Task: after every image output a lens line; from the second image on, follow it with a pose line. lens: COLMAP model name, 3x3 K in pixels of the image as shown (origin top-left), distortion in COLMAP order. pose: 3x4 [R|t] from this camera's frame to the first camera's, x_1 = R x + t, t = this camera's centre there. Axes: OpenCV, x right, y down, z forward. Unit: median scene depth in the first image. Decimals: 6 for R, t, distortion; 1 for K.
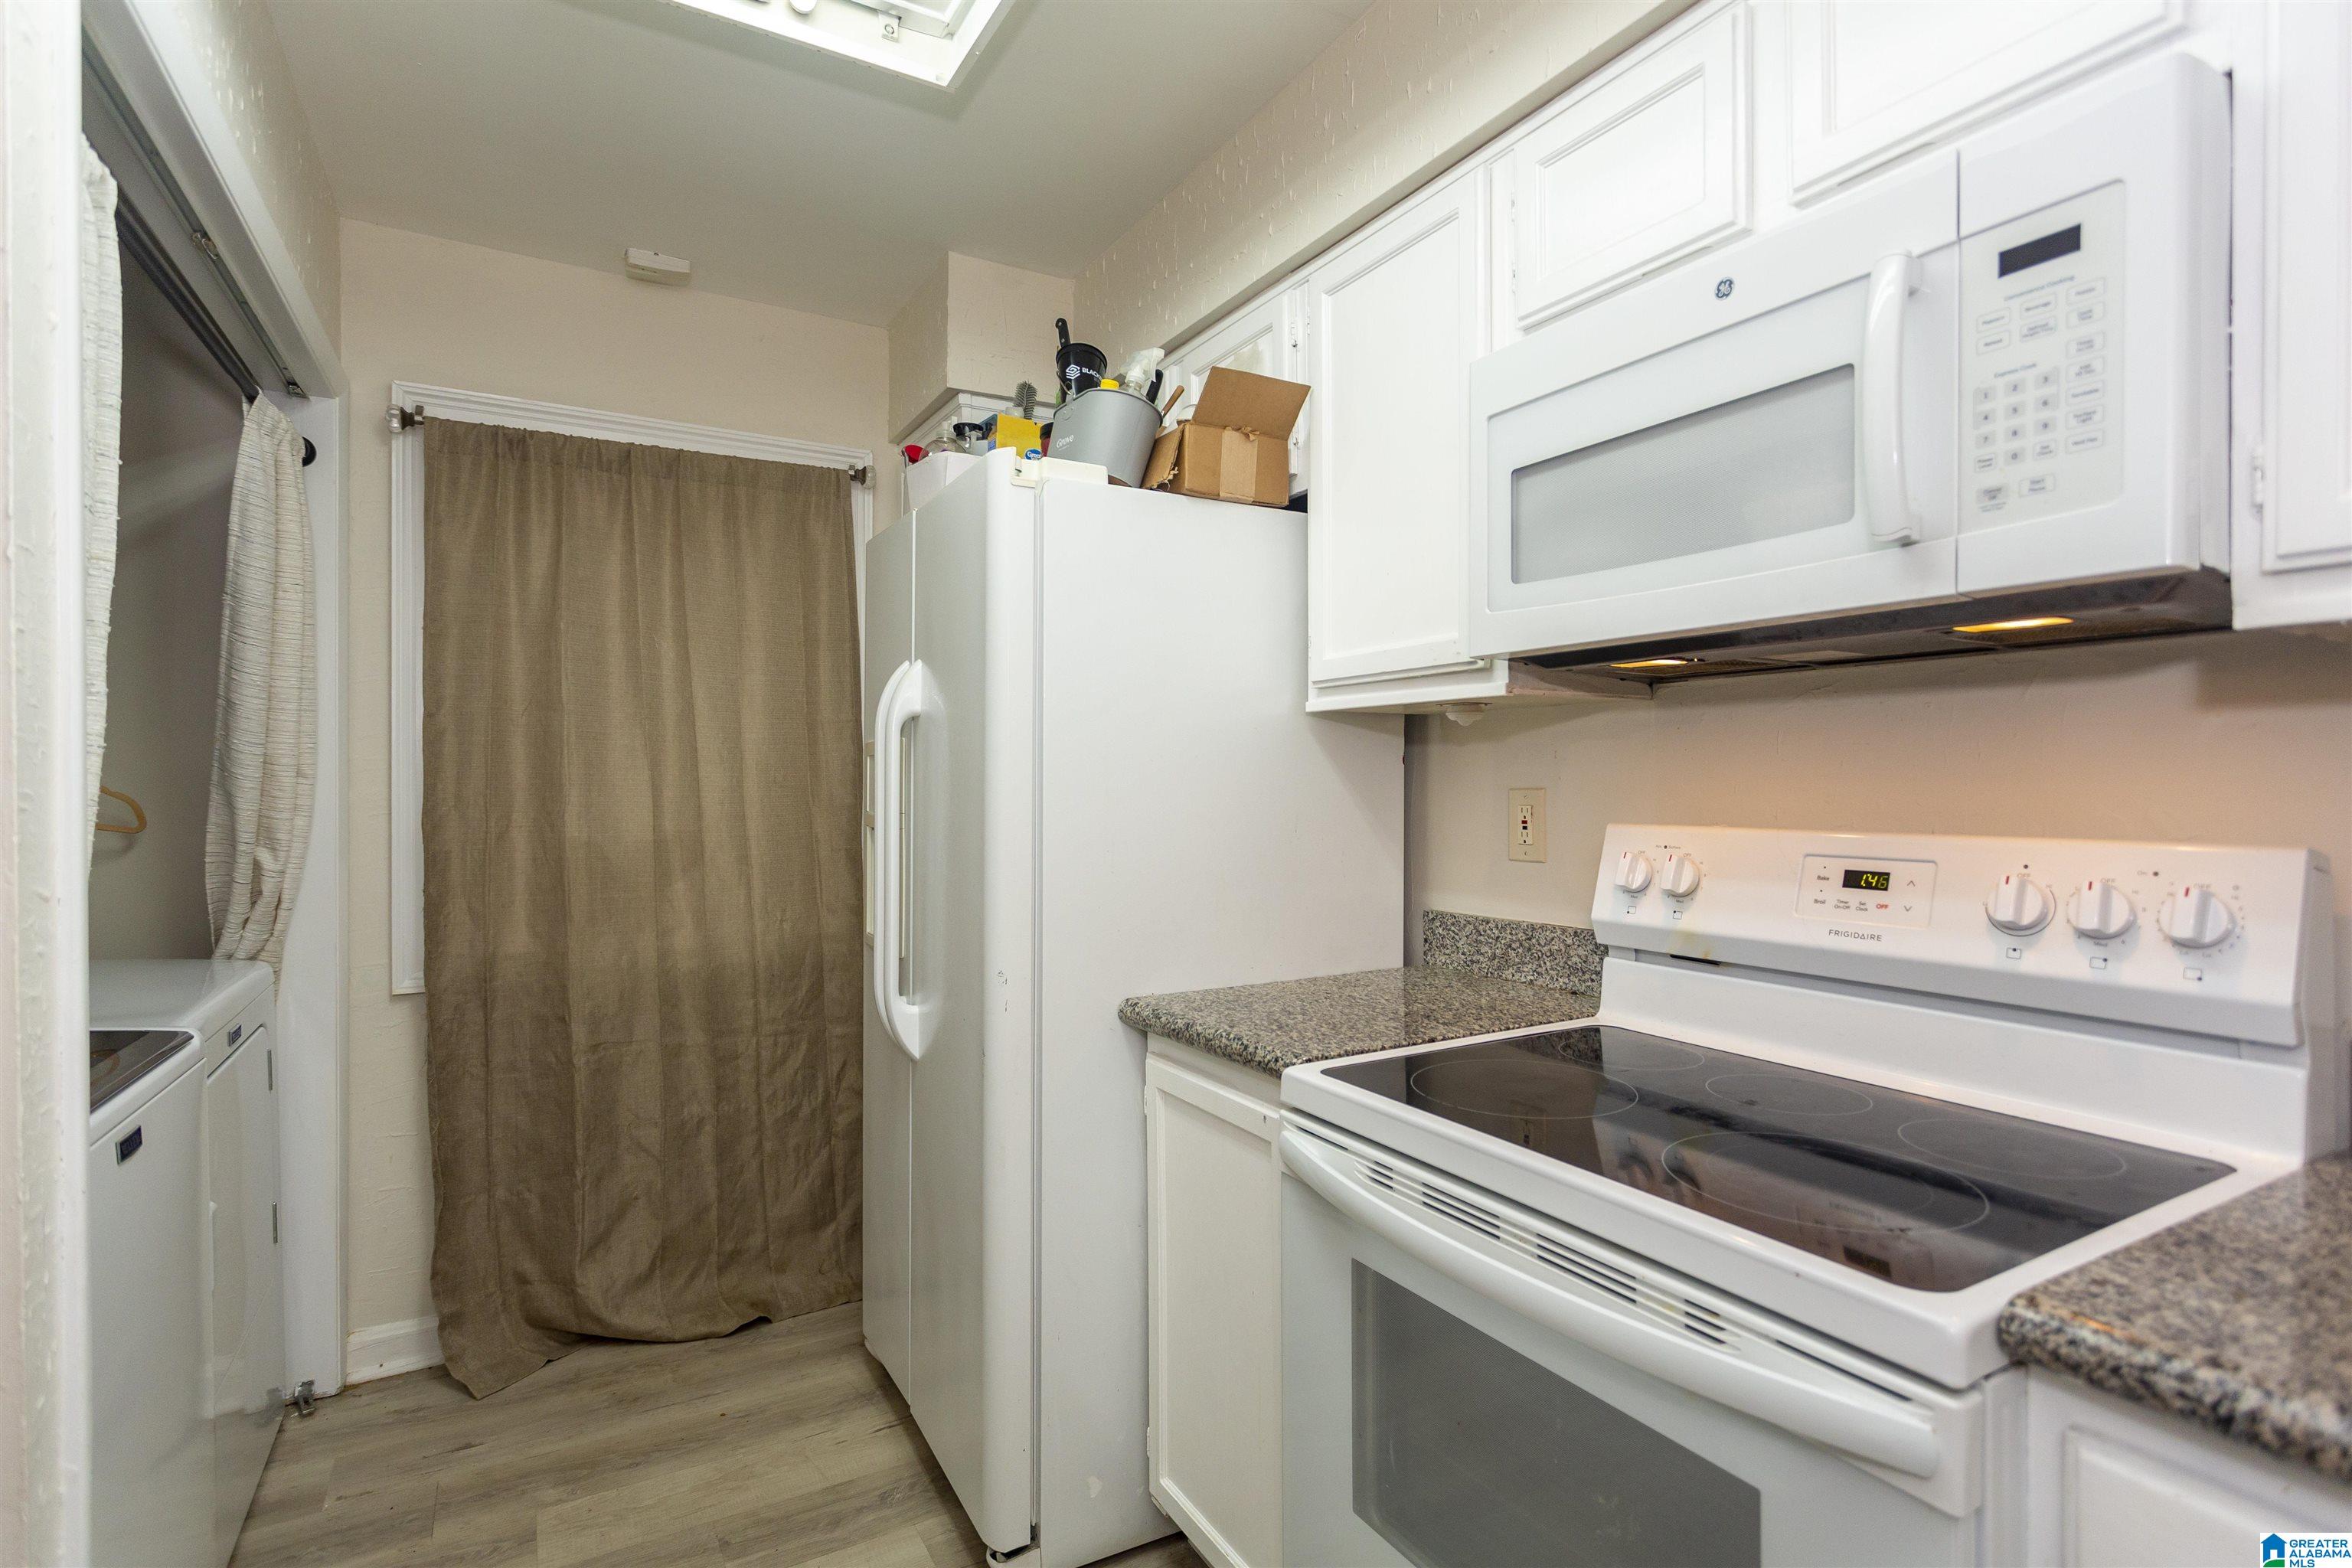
lens RADIAL K [[1123.9, 0, 1191.3], [0, 1123.9, 791.0], [0, 0, 1]] dist [-0.001425, 0.003402]
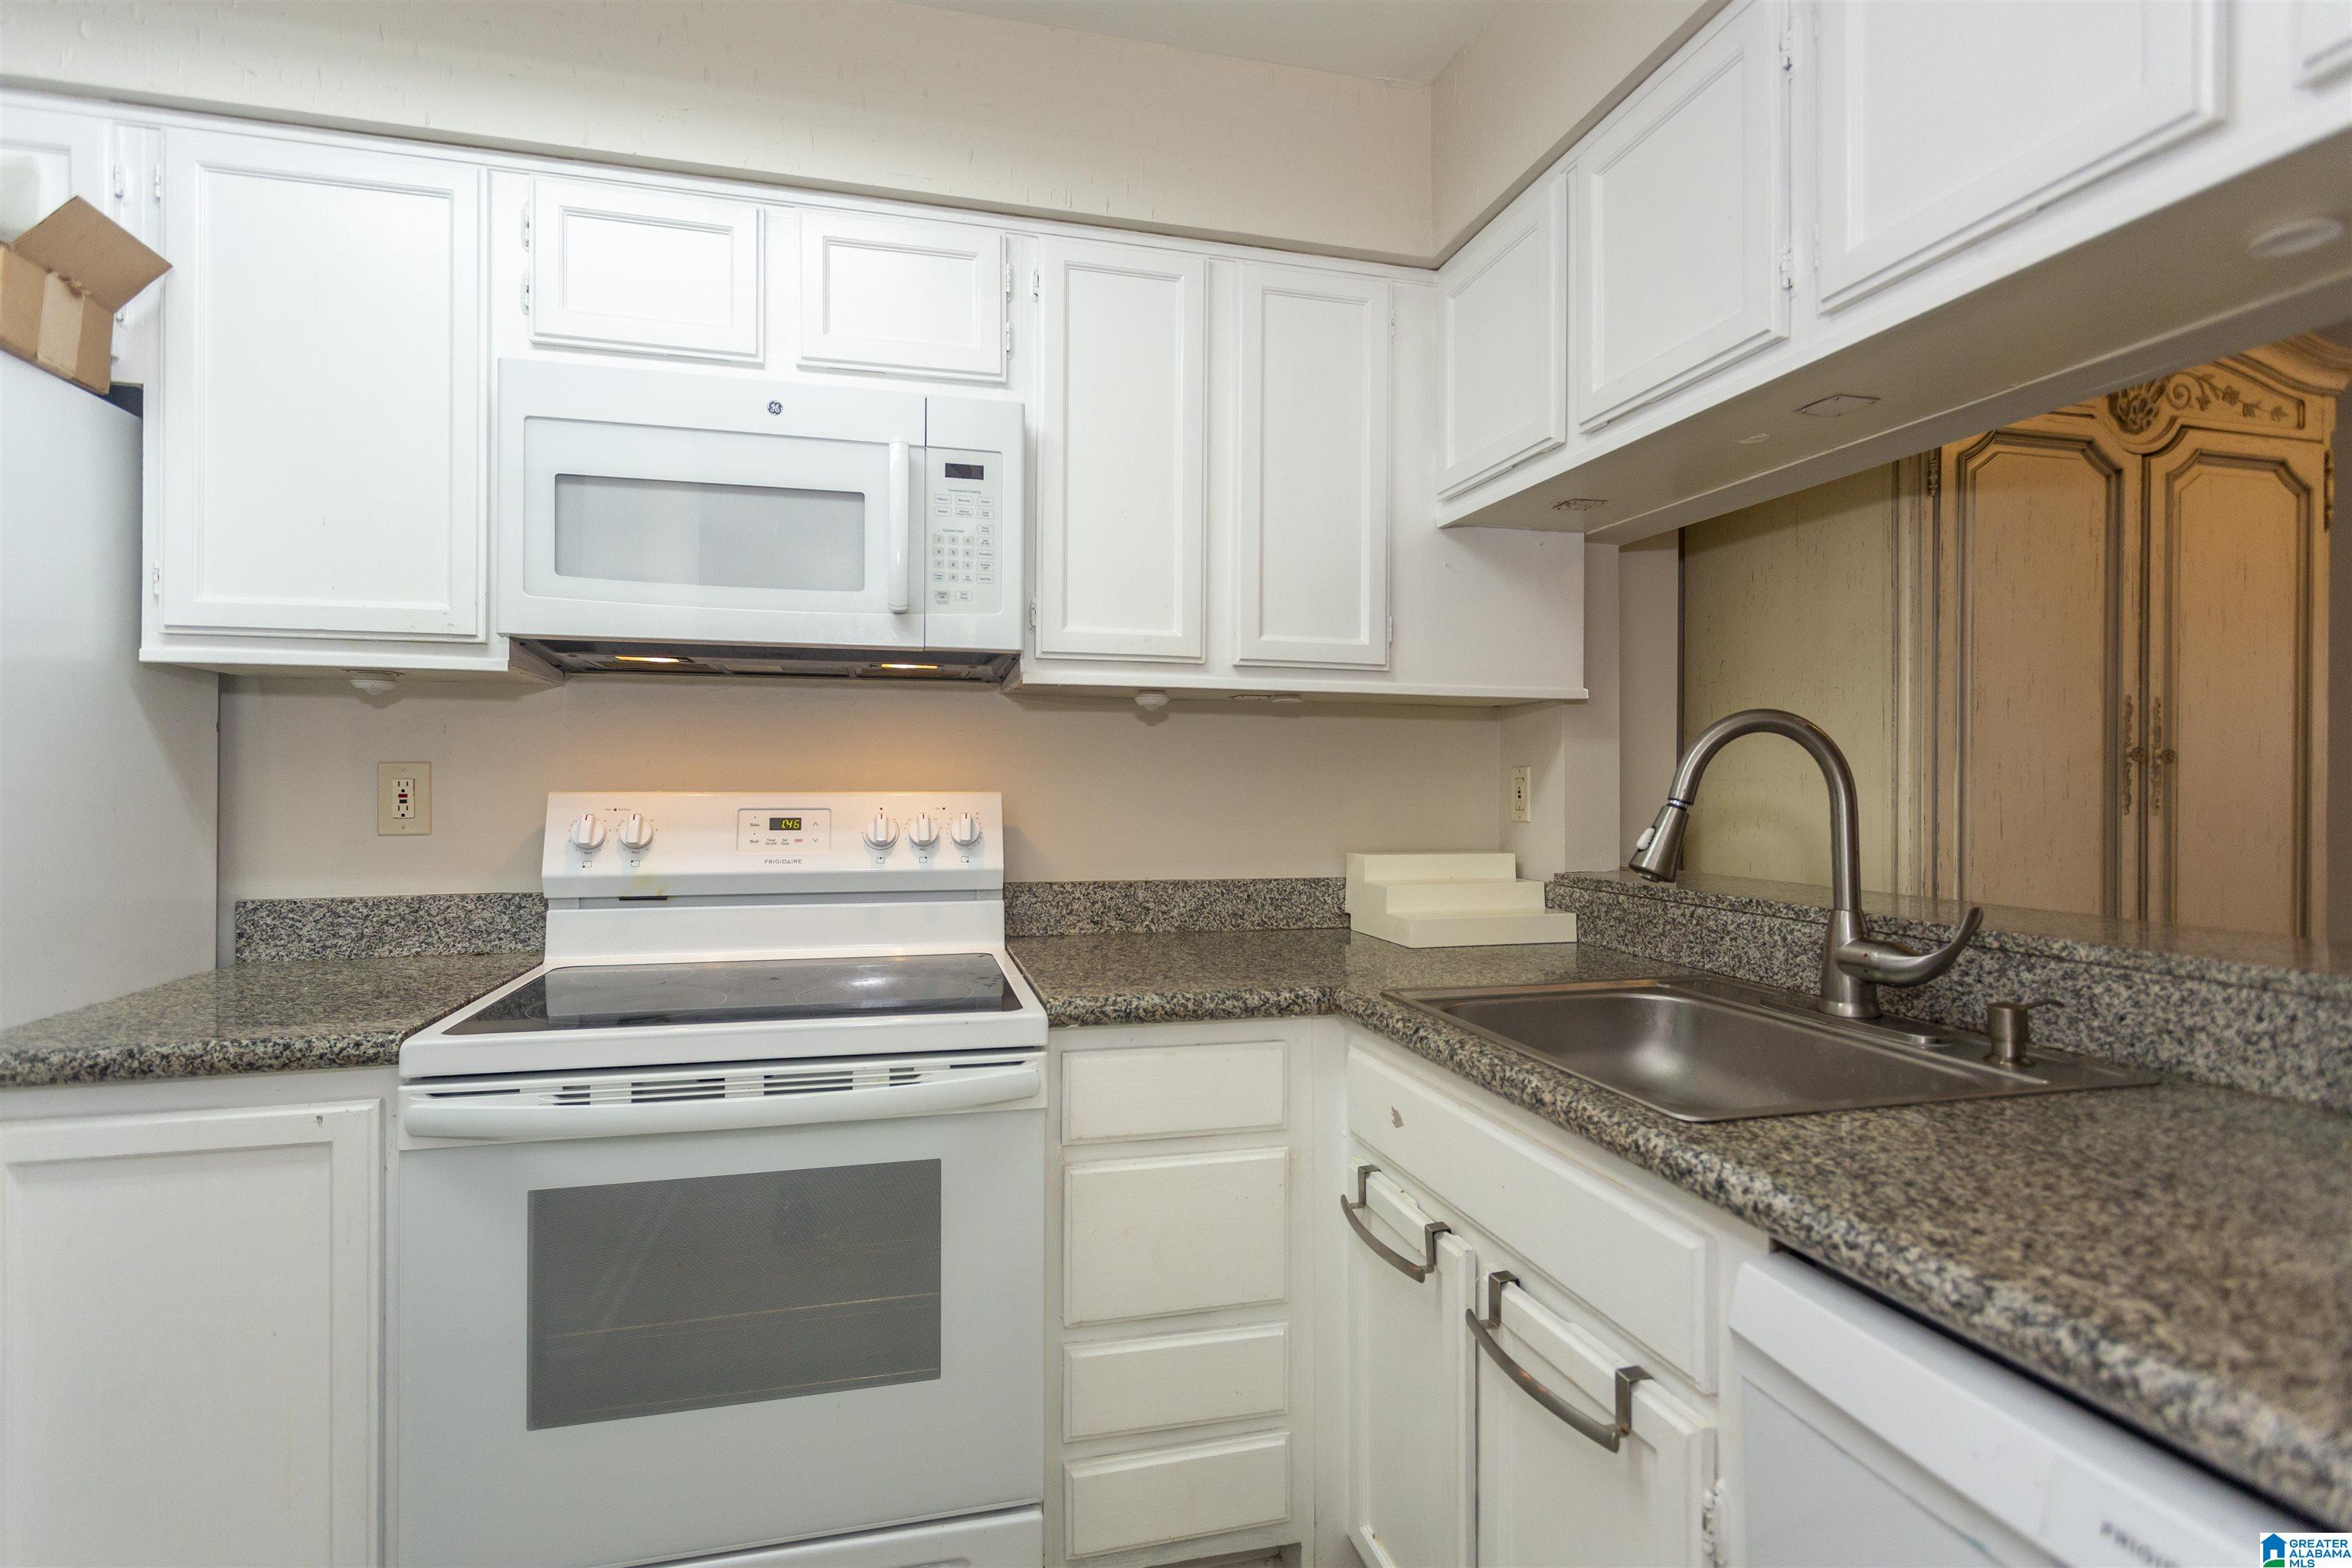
lens RADIAL K [[1123.9, 0, 1149.8], [0, 1123.9, 777.6], [0, 0, 1]] dist [-0.001425, 0.003402]
pose [[0.291593, 0.005825, 0.956525, -0.655047], [0.003152, 0.999970, -0.007051, 0.030040], [-0.956537, 0.005071, 0.291566, 0.114685]]
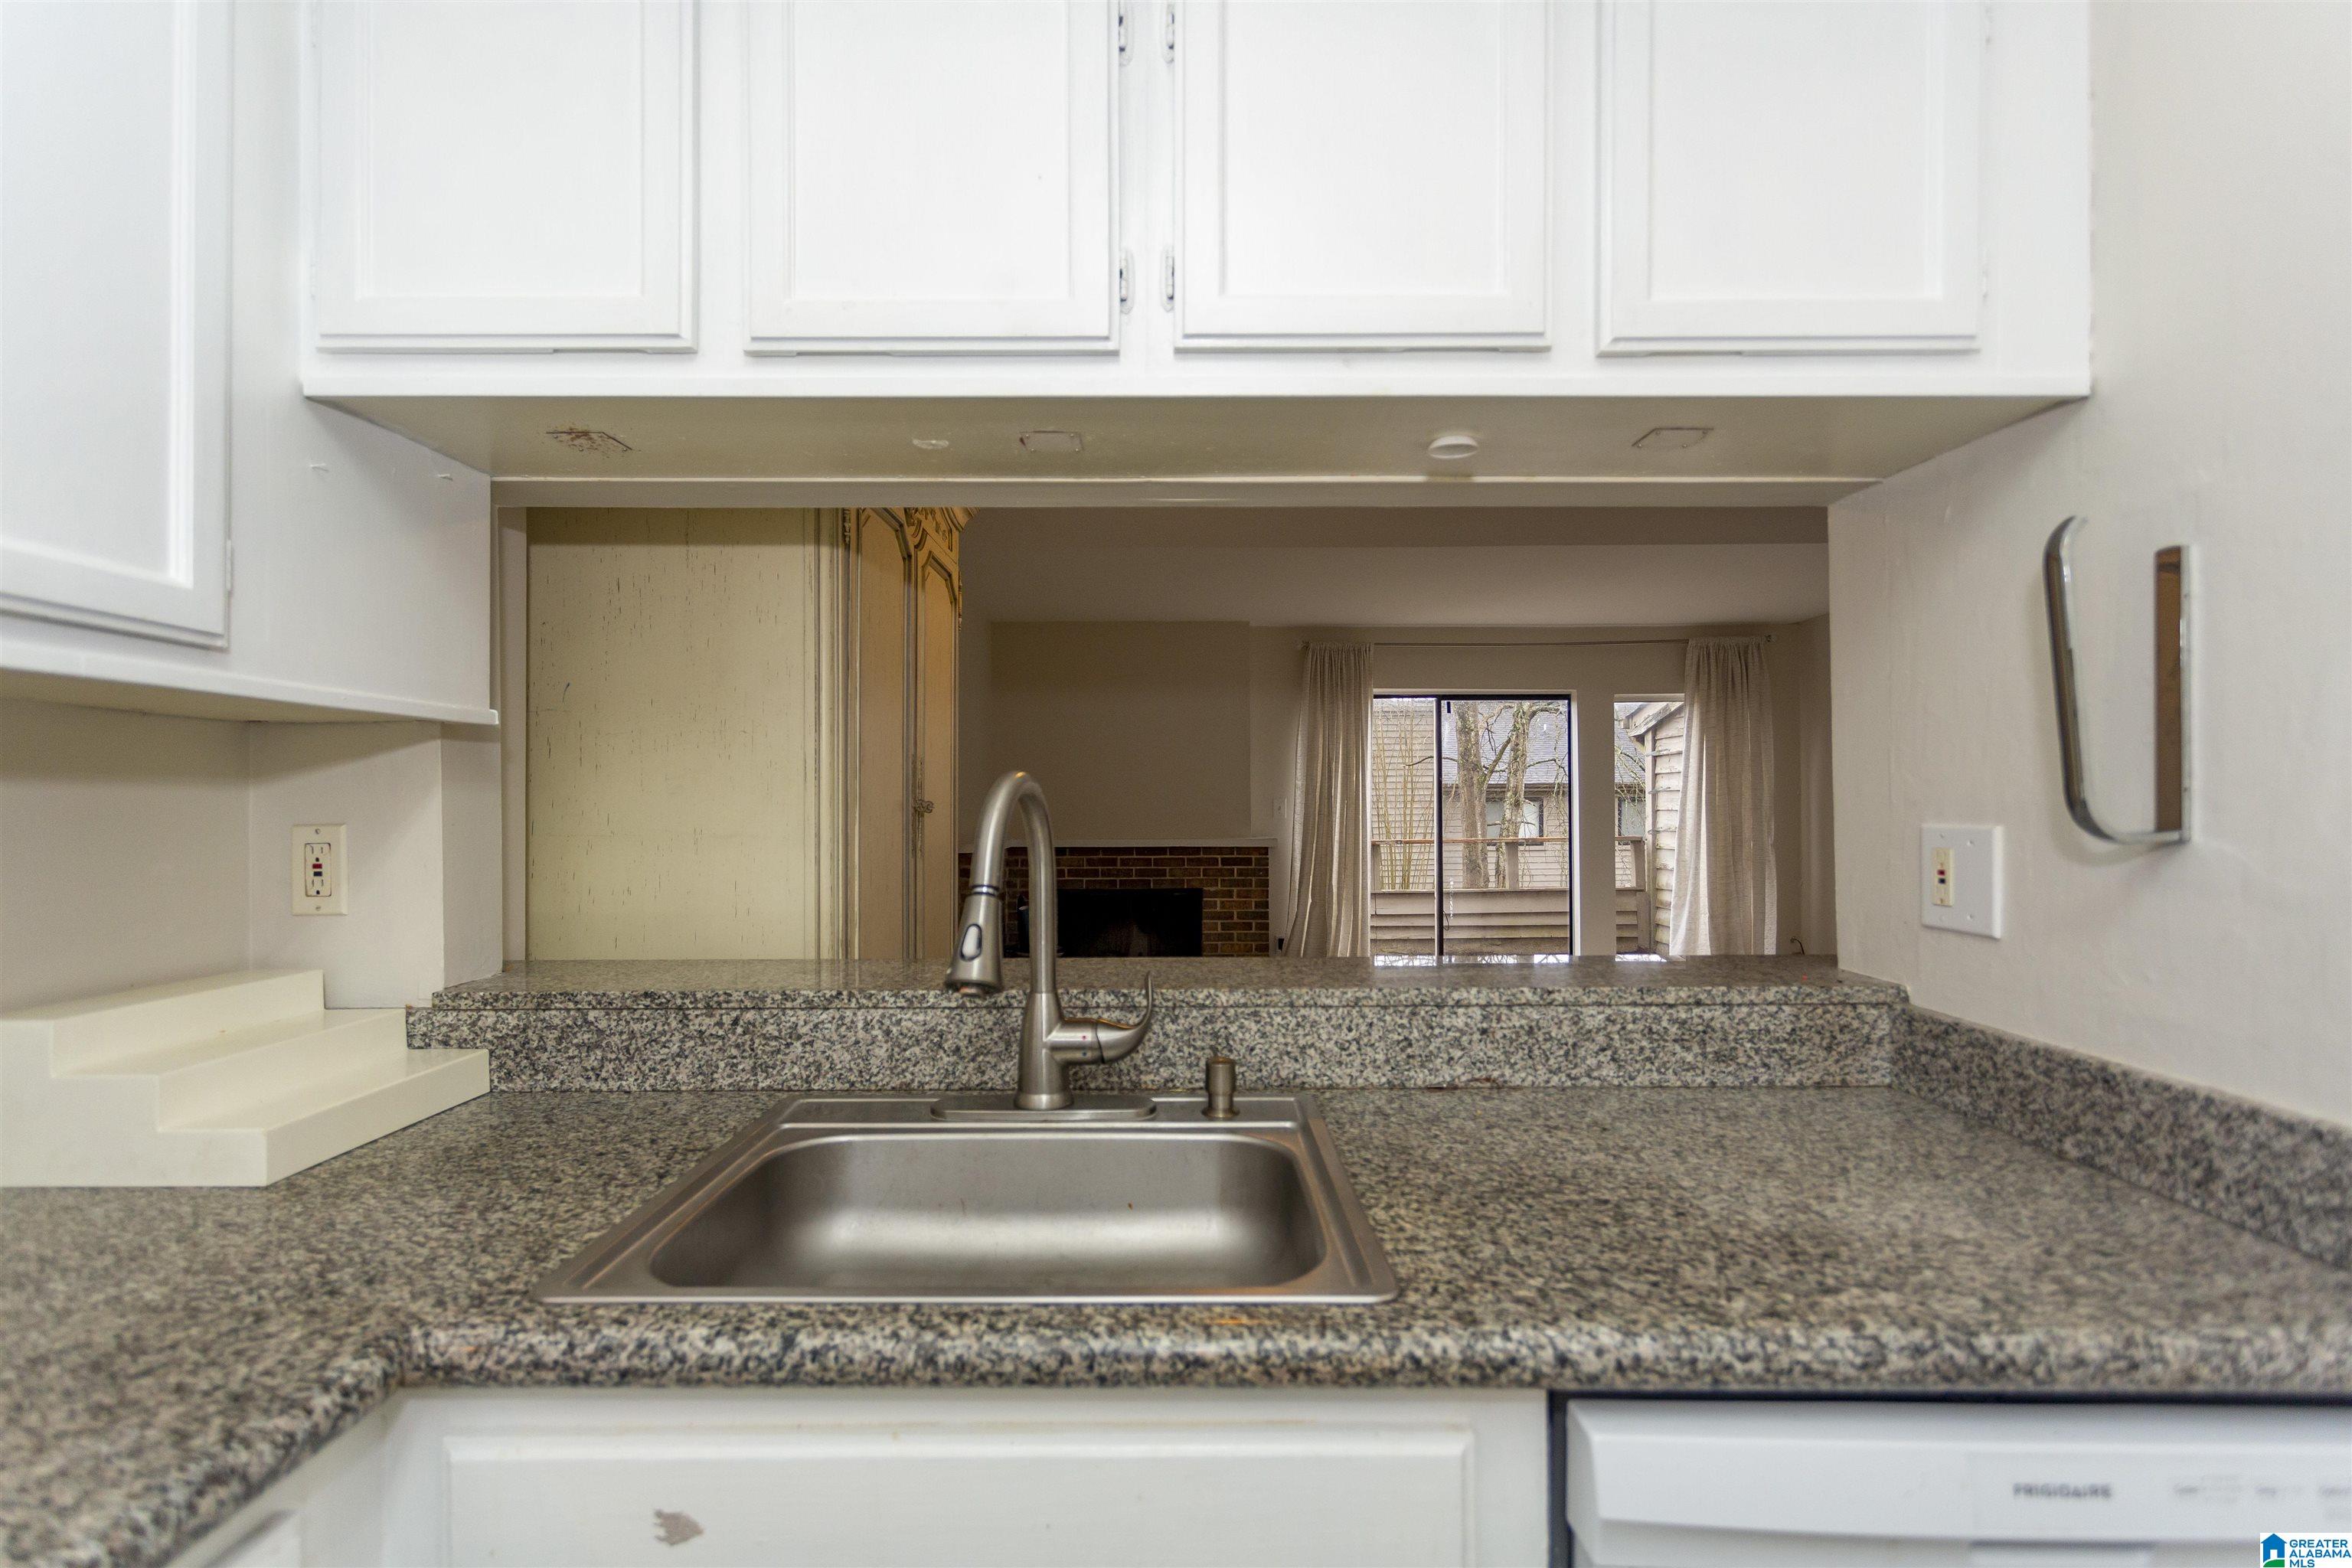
lens RADIAL K [[1123.9, 0, 1175.2], [0, 1123.9, 790.0], [0, 0, 1]] dist [-0.001425, 0.003402]
pose [[-0.855227, 0.010318, 0.518151, -0.068094], [0.007773, 0.999945, -0.007082, -0.015972], [-0.518196, -0.002029, -0.855260, 0.559066]]
